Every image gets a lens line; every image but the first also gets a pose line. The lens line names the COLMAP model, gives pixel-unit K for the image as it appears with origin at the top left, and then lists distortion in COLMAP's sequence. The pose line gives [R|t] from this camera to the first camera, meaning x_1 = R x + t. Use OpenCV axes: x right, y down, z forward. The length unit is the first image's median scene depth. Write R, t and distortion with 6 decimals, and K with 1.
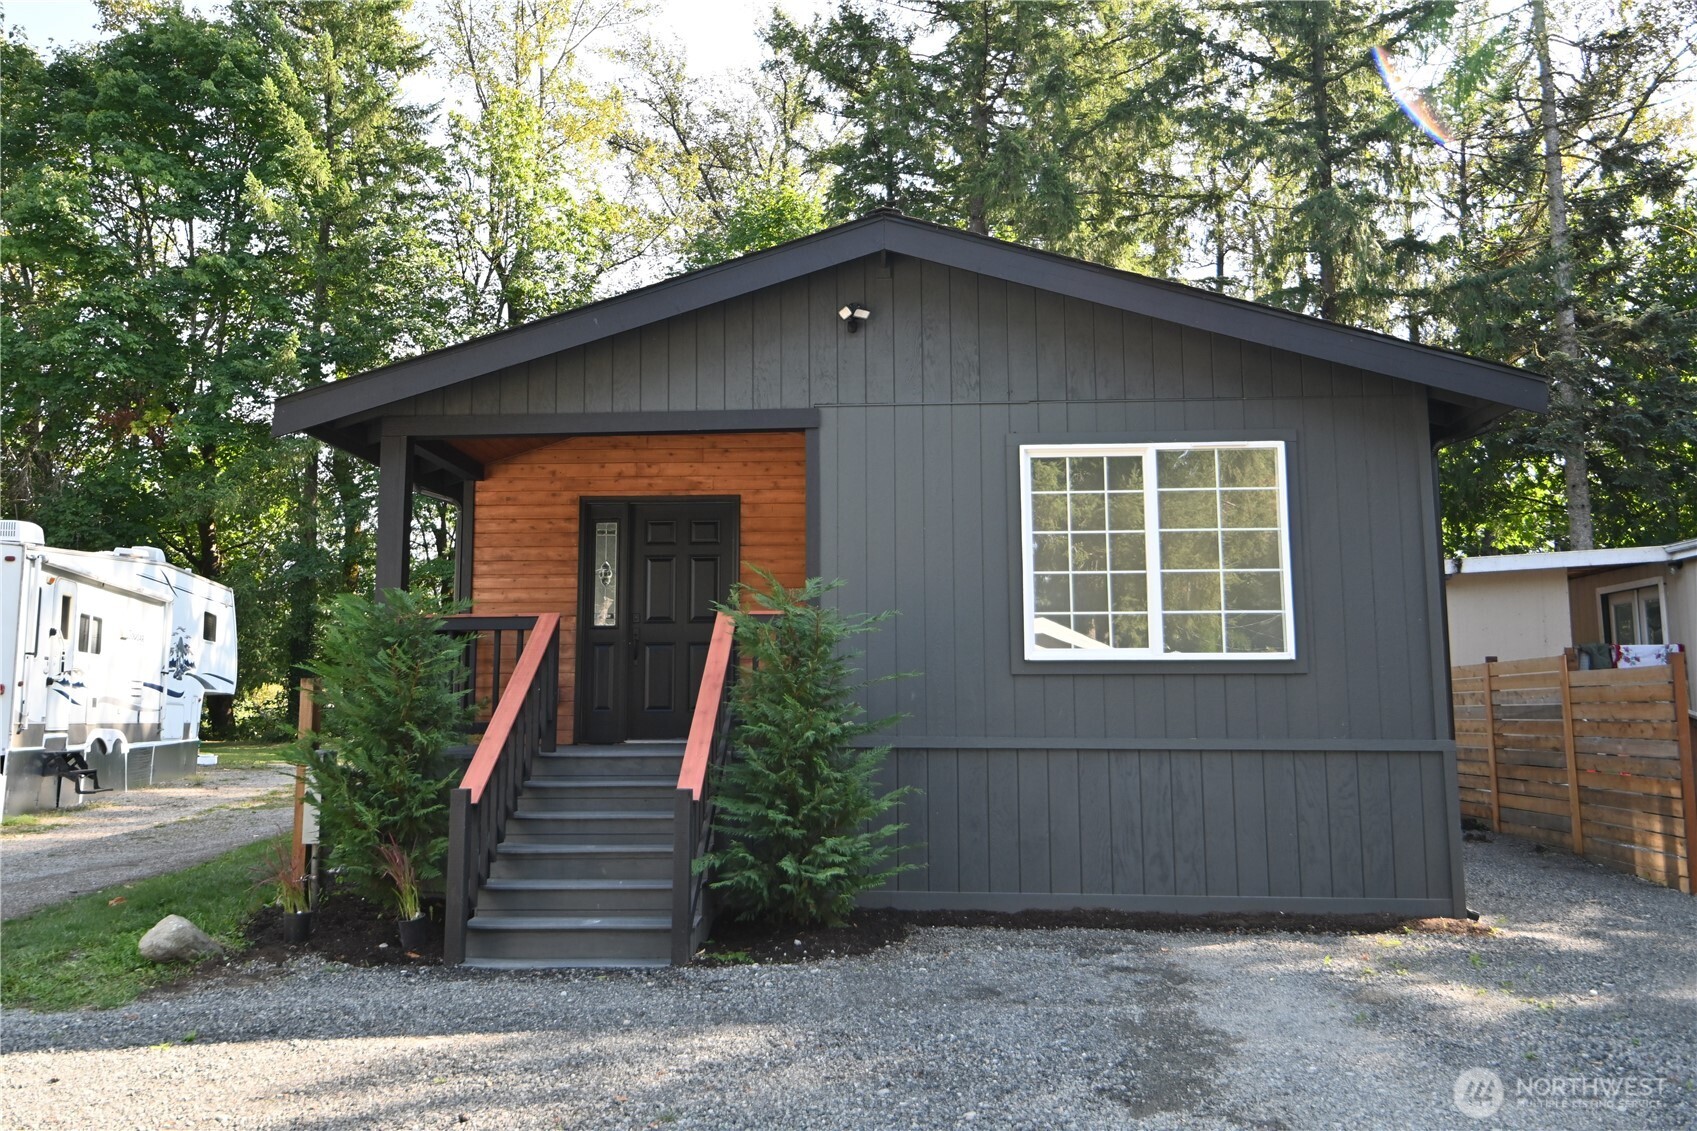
lens RADIAL K [[1288.3, 0, 847.2], [0, 1288.3, 553.9], [0, 0, 1]] dist [0.012635, -0.008248]
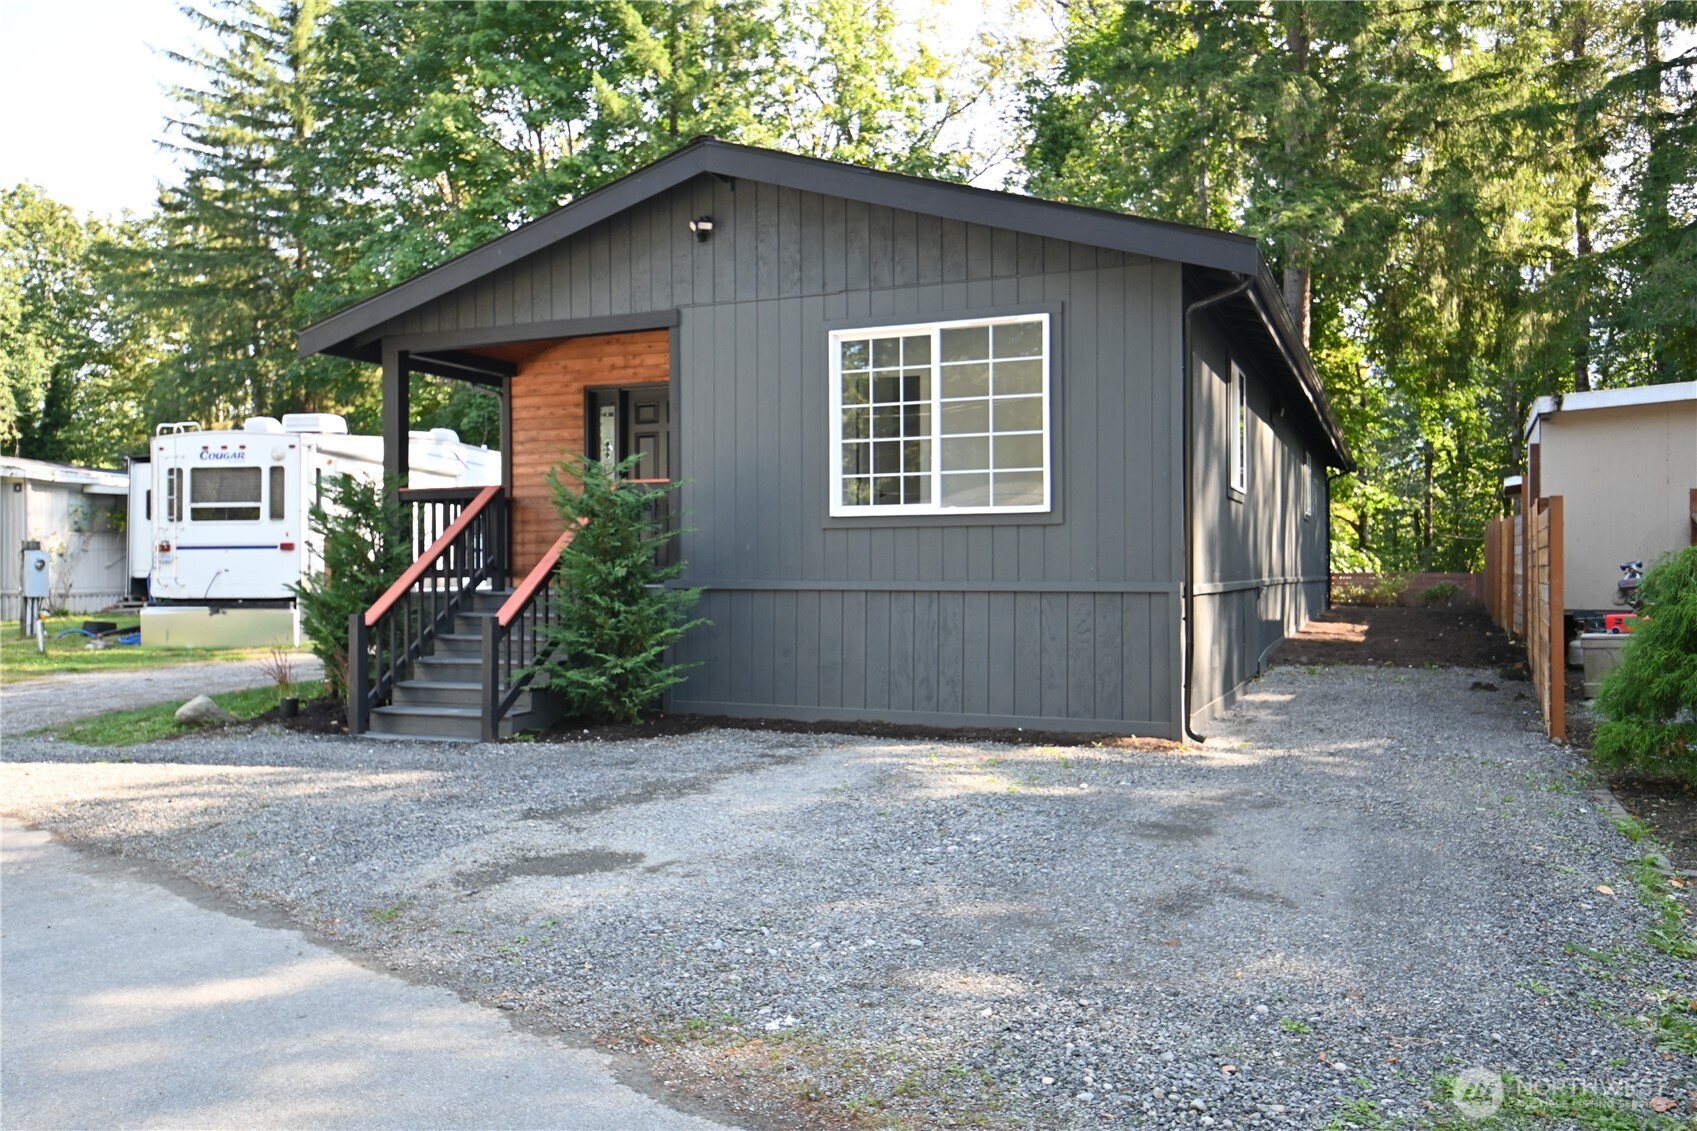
lens RADIAL K [[1288.3, 0, 851.9], [0, 1288.3, 577.4], [0, 0, 1]] dist [0.012635, -0.008248]
pose [[0.947987, -0.001827, -0.318304, 0.522349], [0.045167, 0.990637, 0.128834, -0.013330], [0.315088, -0.136510, 0.939193, -0.114467]]
